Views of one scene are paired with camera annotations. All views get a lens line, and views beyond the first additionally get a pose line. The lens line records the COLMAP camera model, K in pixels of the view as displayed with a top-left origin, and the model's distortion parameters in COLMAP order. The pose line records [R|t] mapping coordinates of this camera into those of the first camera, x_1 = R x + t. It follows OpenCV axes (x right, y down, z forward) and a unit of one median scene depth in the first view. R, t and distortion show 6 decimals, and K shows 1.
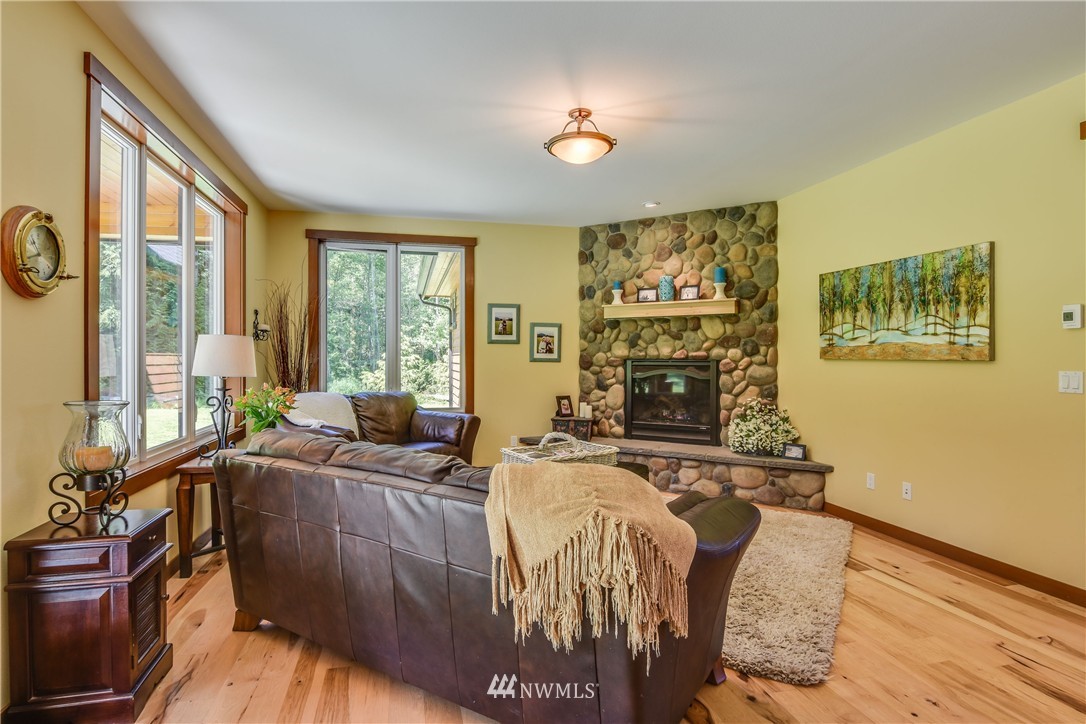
lens RADIAL K [[555.3, 0, 543.4], [0, 555.3, 358.8], [0, 0, 1]] dist [-0.002664, -0.013315]
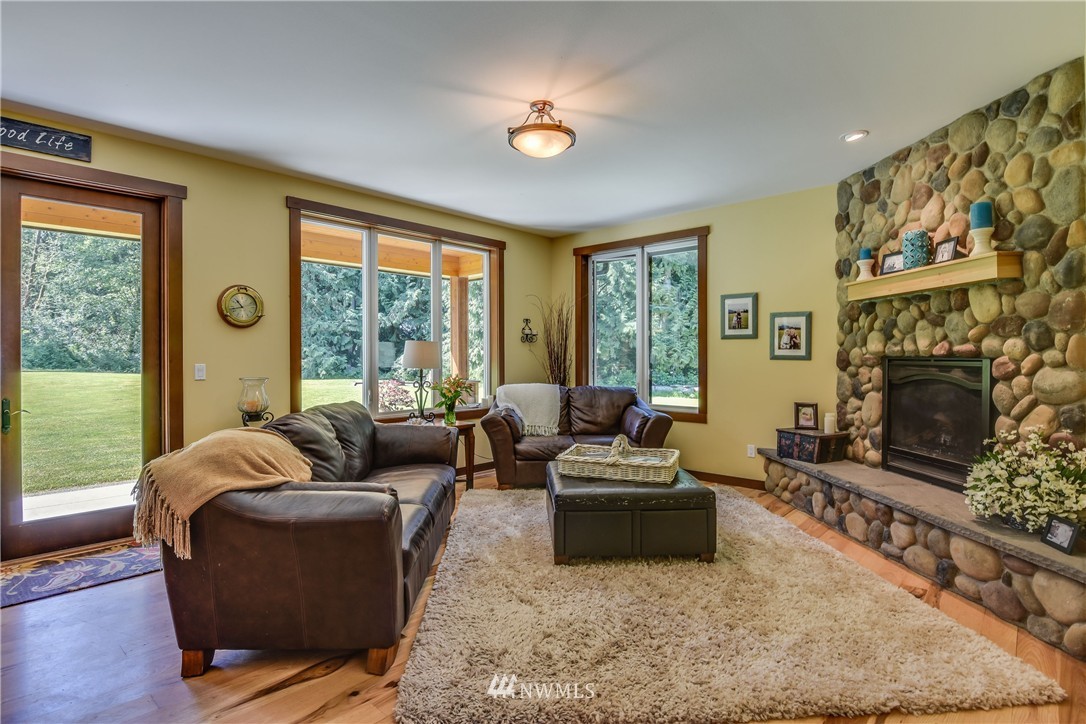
lens RADIAL K [[555.3, 0, 543.4], [0, 555.3, 358.8], [0, 0, 1]] dist [-0.002664, -0.013315]
pose [[0.563916, 0.003021, -0.825827, 0.512502], [0.001088, 0.999990, 0.004401, 0.000013], [0.825831, -0.003380, 0.563907, 0.261152]]
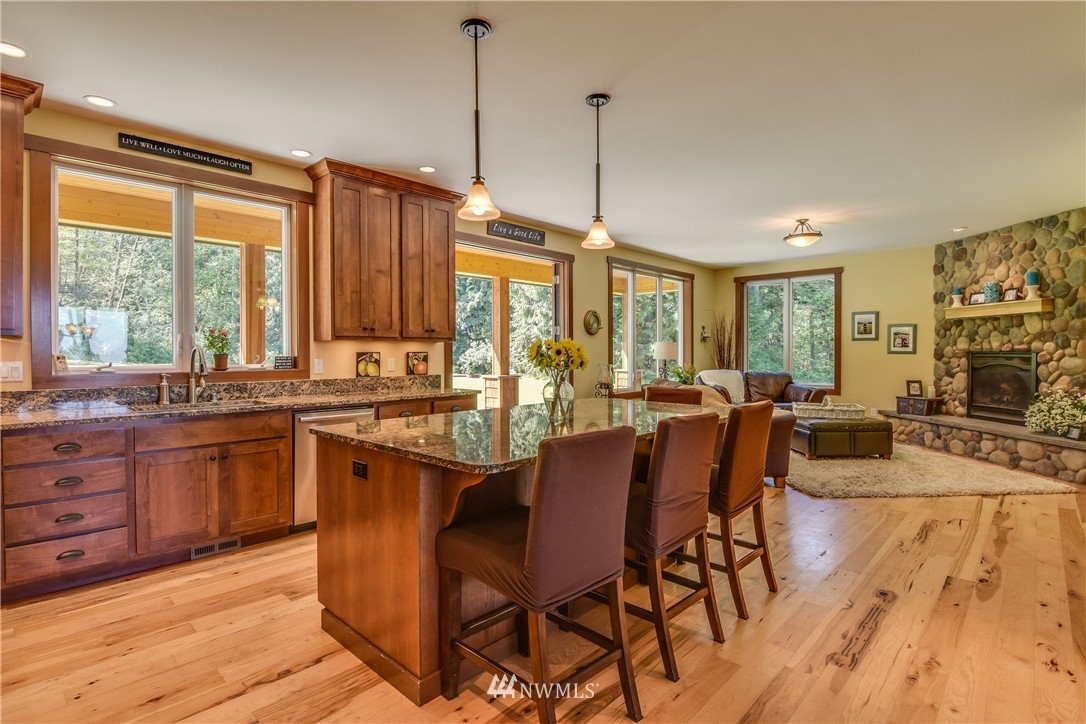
lens RADIAL K [[545.8, 0, 544.0], [0, 545.8, 357.6], [0, 0, 1]] dist [-0.001328, -0.012820]
pose [[0.551838, 0.007471, -0.833918, 0.656398], [0.000975, 0.999953, 0.009604, 0.001248], [0.833951, -0.006112, 0.551805, -0.436787]]
